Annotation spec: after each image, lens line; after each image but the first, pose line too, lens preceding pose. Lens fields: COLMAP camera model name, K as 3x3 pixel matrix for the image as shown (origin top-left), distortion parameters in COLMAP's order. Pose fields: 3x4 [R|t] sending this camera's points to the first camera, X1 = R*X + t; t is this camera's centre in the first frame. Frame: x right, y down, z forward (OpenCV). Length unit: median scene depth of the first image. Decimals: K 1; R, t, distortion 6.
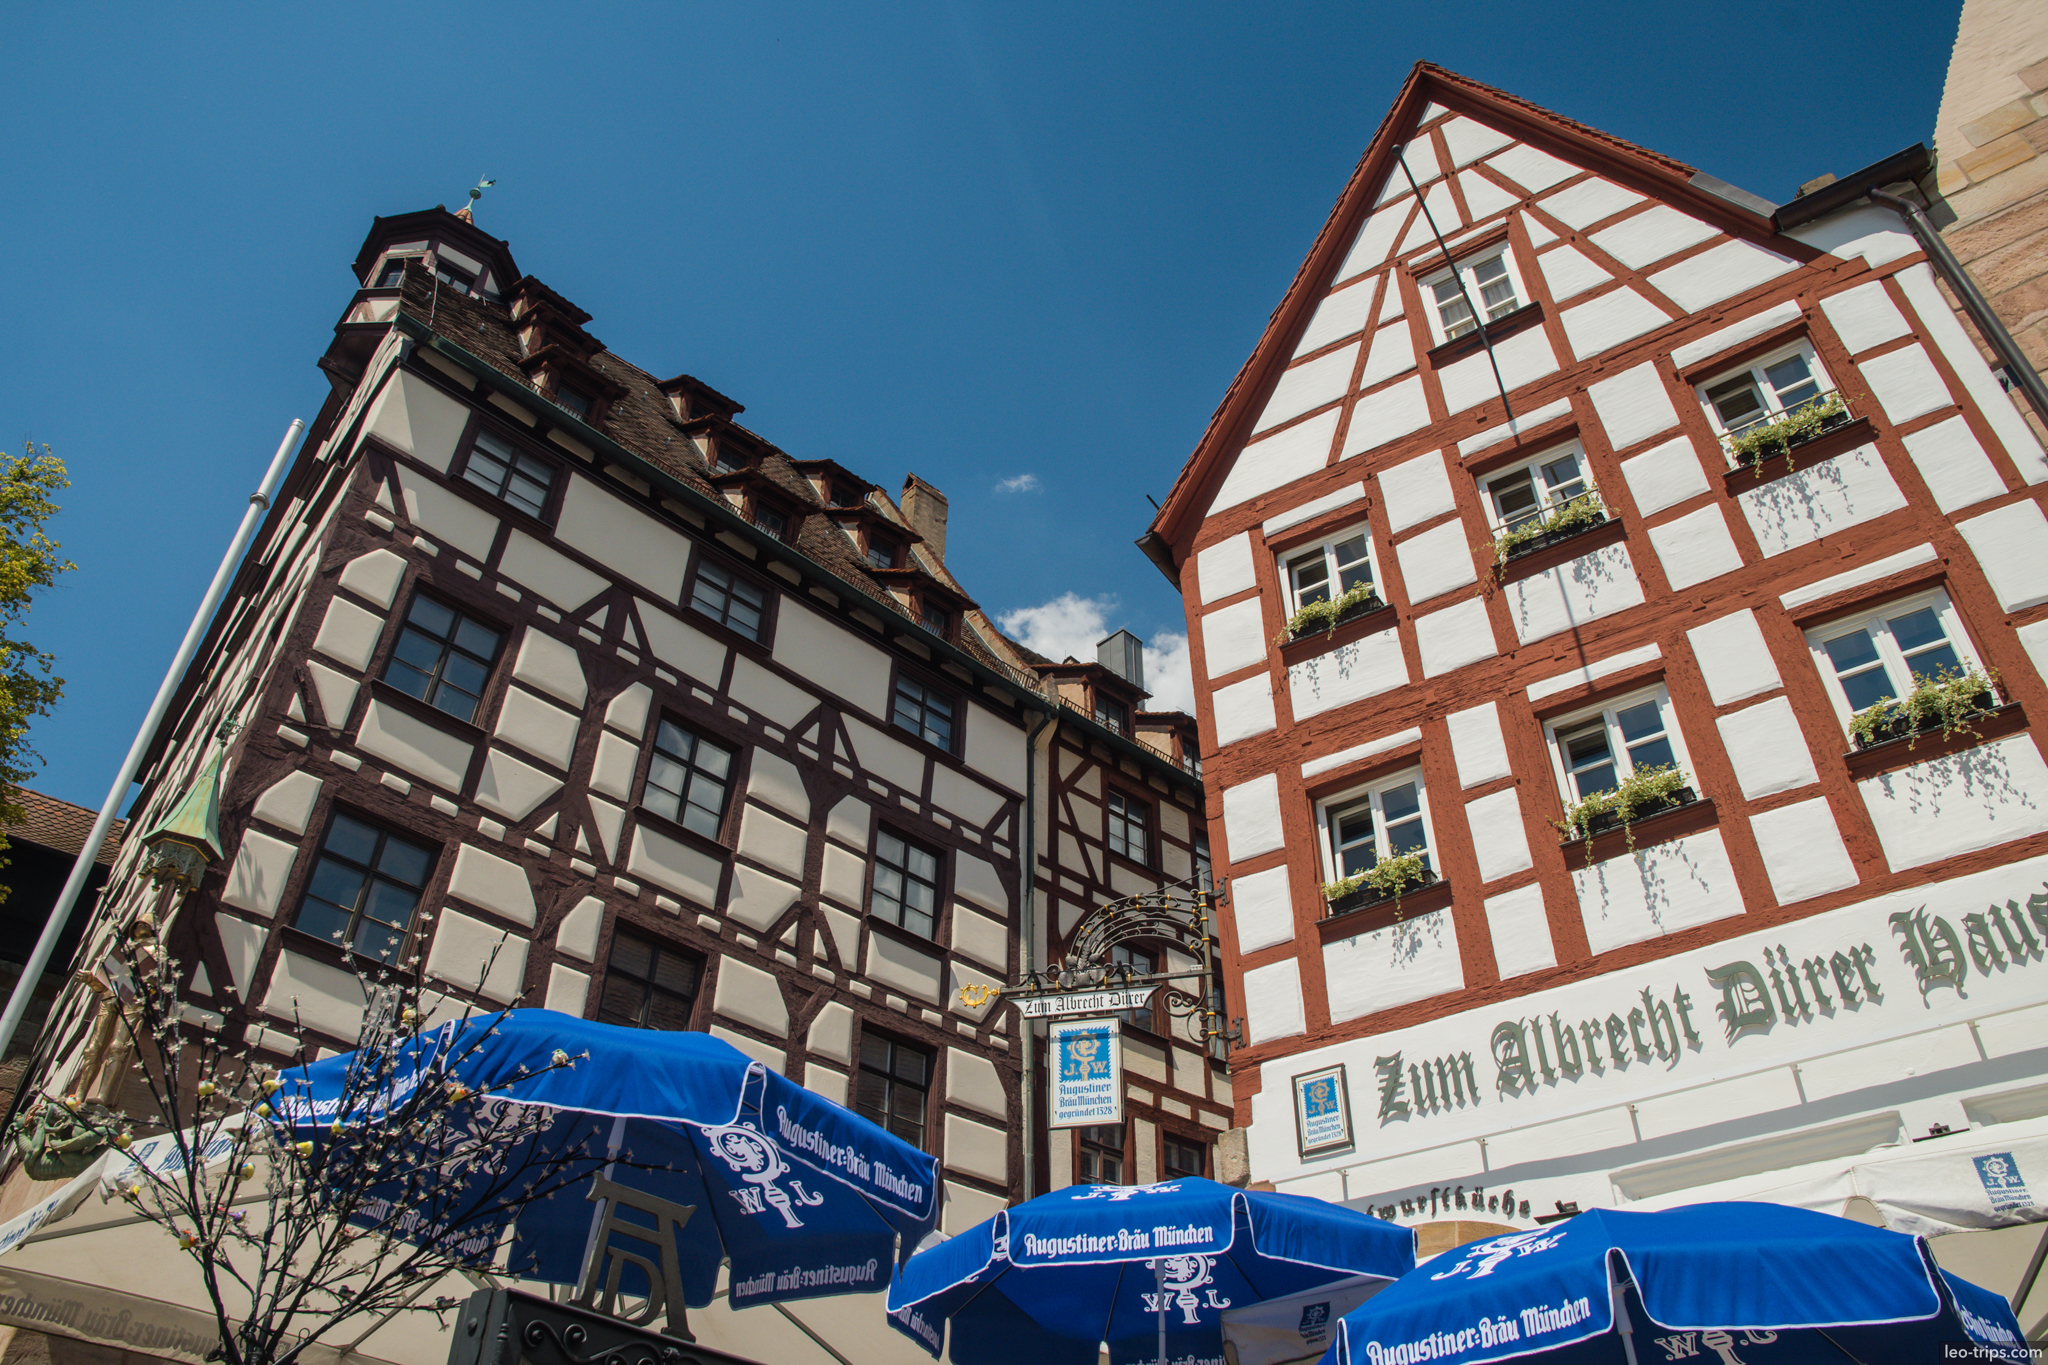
lens RADIAL K [[1428.2, 0, 1024.8], [0, 1428.2, 650.7], [0, 0, 1]] dist [-0.124877, 0.075864]
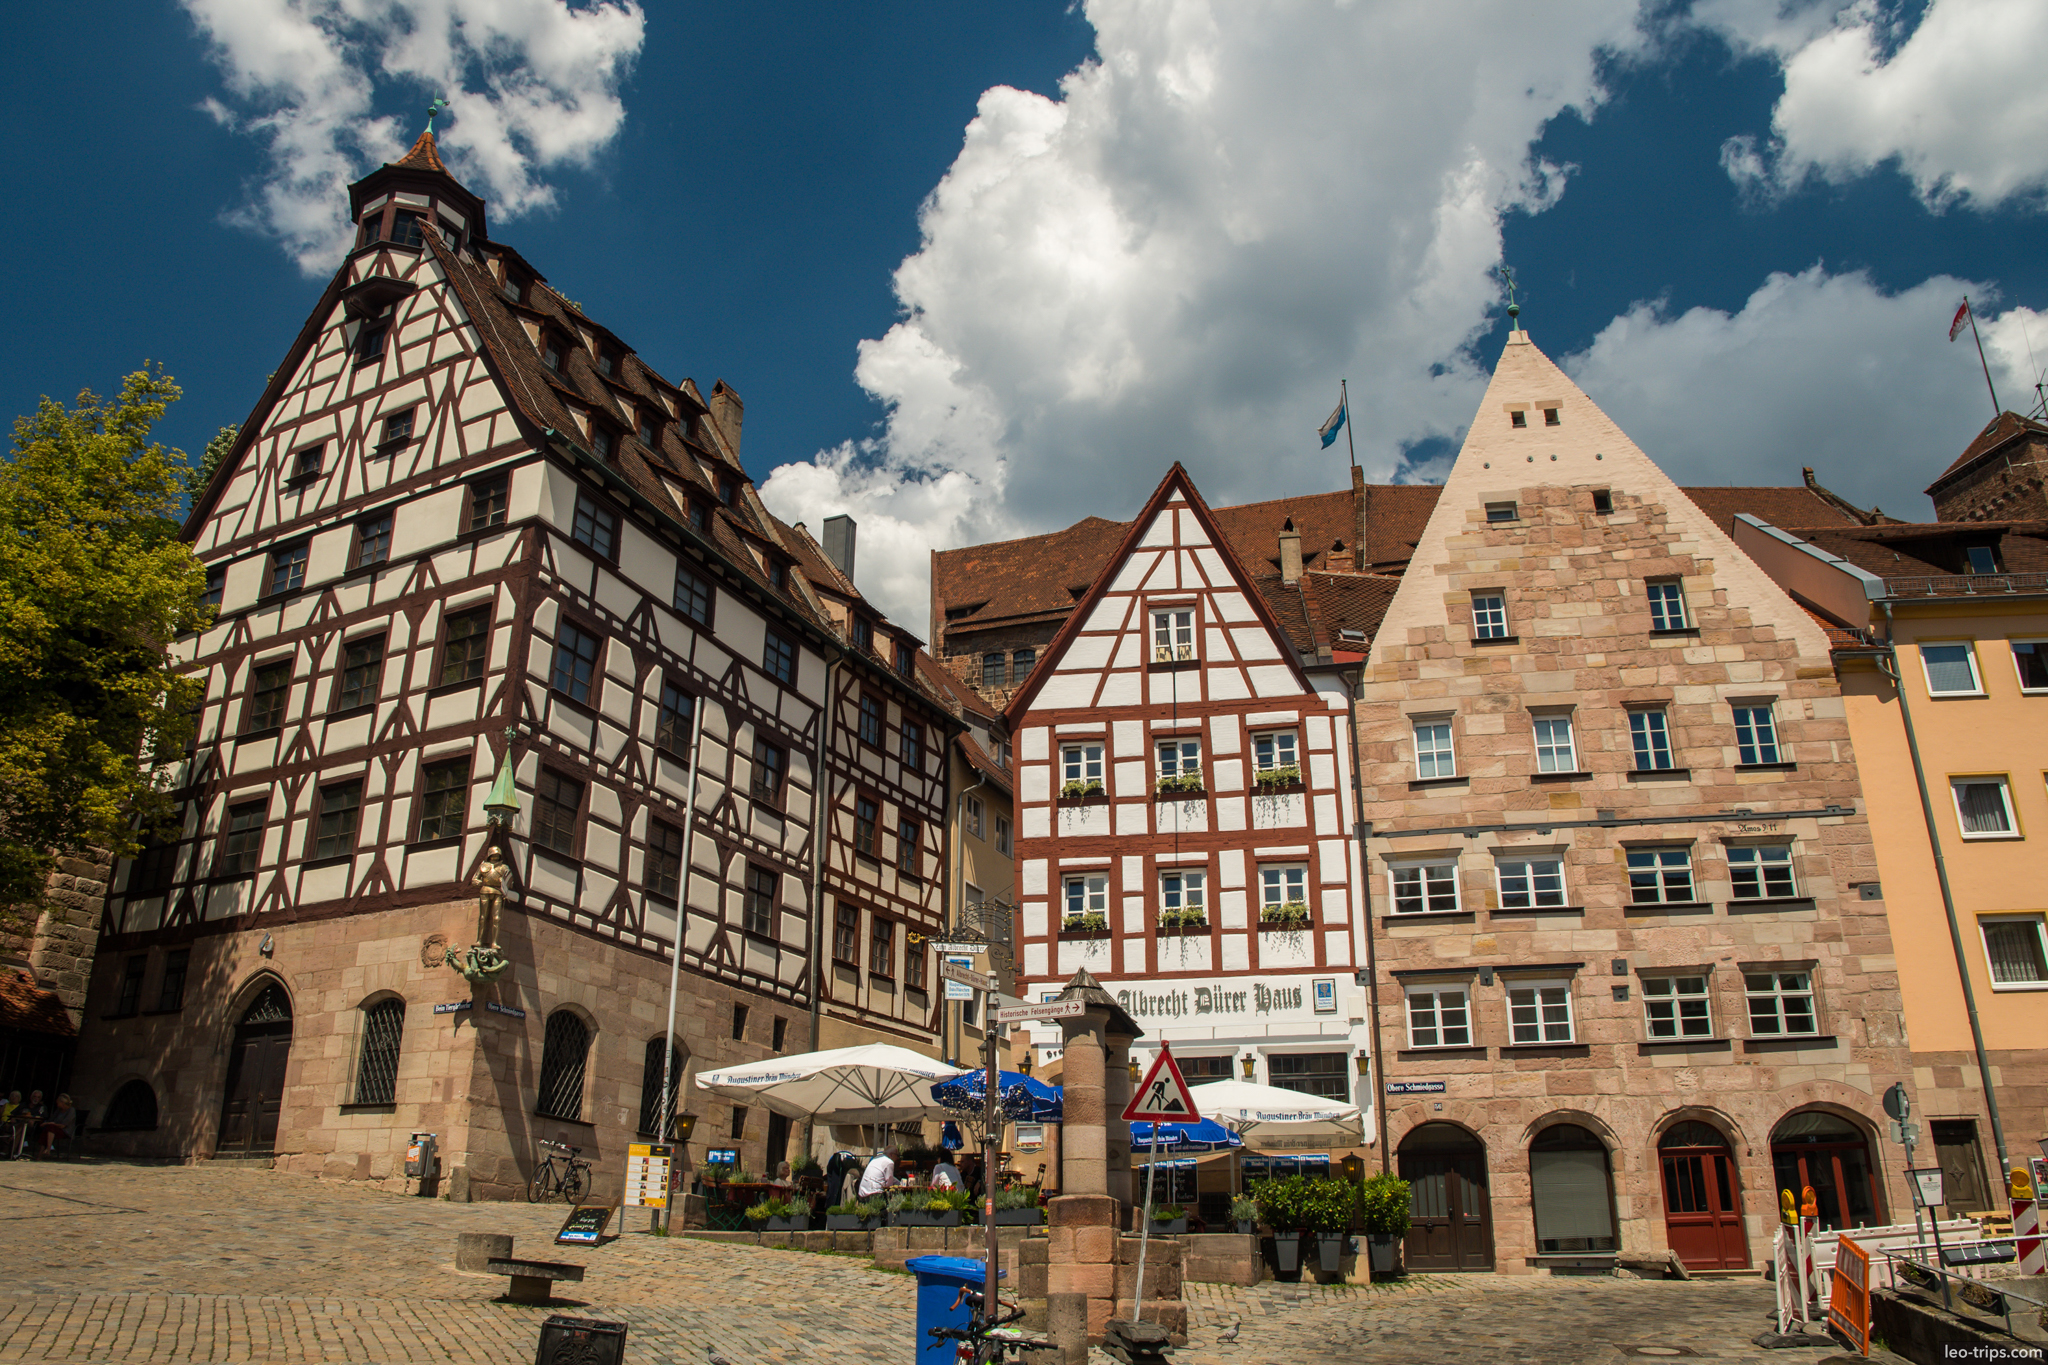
lens RADIAL K [[1428.2, 0, 1024.8], [0, 1428.2, 650.7], [0, 0, 1]] dist [-0.124877, 0.075864]
pose [[0.924207, 0.151634, 0.350498, -0.697221], [-0.239653, 0.944864, 0.223154, -0.714842], [-0.297336, -0.290239, 0.909589, -0.987063]]
